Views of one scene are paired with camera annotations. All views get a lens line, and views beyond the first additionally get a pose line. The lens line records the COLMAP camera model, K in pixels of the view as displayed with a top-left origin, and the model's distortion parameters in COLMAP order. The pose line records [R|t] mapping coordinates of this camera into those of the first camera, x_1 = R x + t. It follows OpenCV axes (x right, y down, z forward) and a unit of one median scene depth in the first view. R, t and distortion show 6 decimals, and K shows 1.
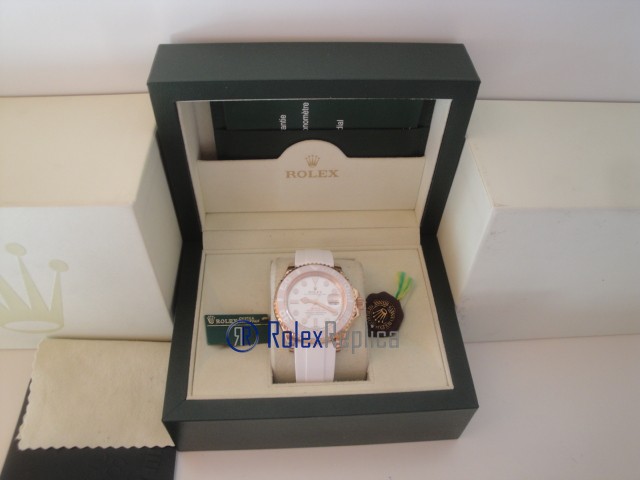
lens RADIAL K [[521.5, 0, 323.4], [0, 521.5, 244.6], [0, 0, 1]] dist [-0.164728, 0.102566]
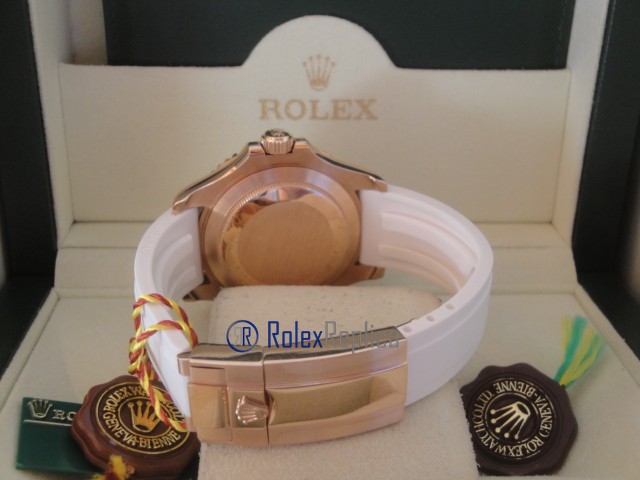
lens RADIAL K [[829.1, 0, 317.1], [0, 829.1, 241.5], [0, 0, 1]] dist [0.019458, 0.000000]
pose [[0.999800, -0.009641, -0.017549, -0.011198], [0.000708, 0.892913, -0.450228, 0.292312], [0.020011, 0.450126, 0.892741, 0.419643]]
